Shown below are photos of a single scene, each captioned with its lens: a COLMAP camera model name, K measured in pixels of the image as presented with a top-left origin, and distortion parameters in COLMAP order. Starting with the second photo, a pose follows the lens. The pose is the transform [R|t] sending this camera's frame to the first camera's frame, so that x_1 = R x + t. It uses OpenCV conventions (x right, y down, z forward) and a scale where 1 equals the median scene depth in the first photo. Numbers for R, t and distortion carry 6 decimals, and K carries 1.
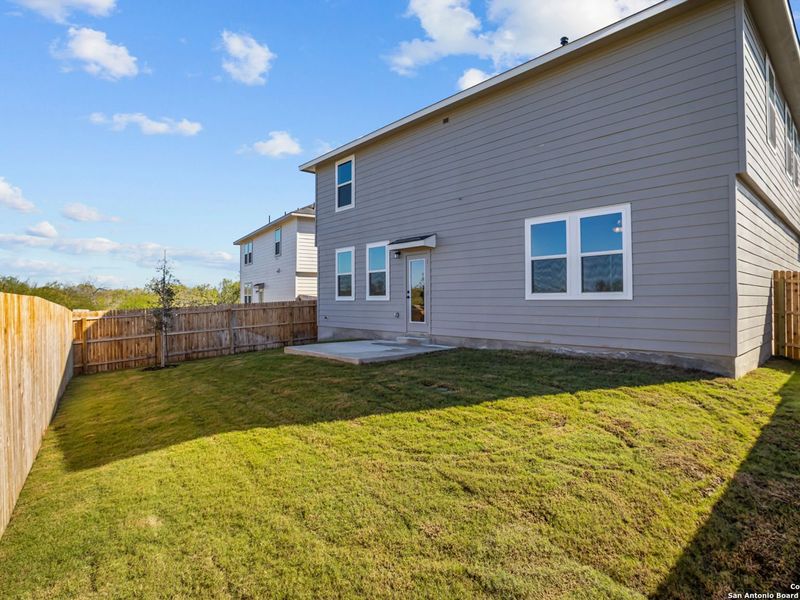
lens RADIAL K [[424.1, 0, 400.0], [0, 424.1, 300.0], [0, 0, 1]] dist [0.010967, -0.000297]
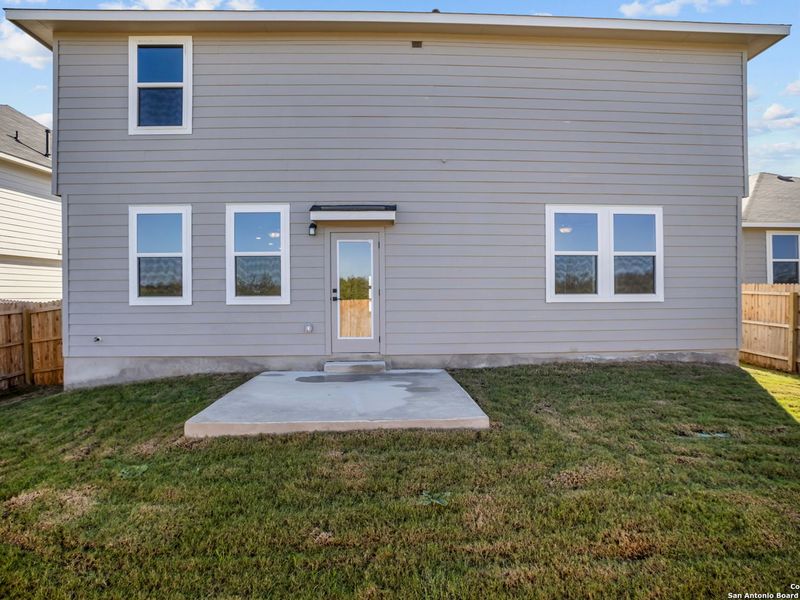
lens RADIAL K [[468.4, 0, 400.8], [0, 468.4, 317.5], [0, 0, 1]] dist [-0.039571, 0.002342]
pose [[0.655620, -0.024365, 0.754698, -0.497169], [0.004228, 0.999582, 0.028598, 0.001901], [-0.755079, -0.015558, 0.655449, 0.527936]]
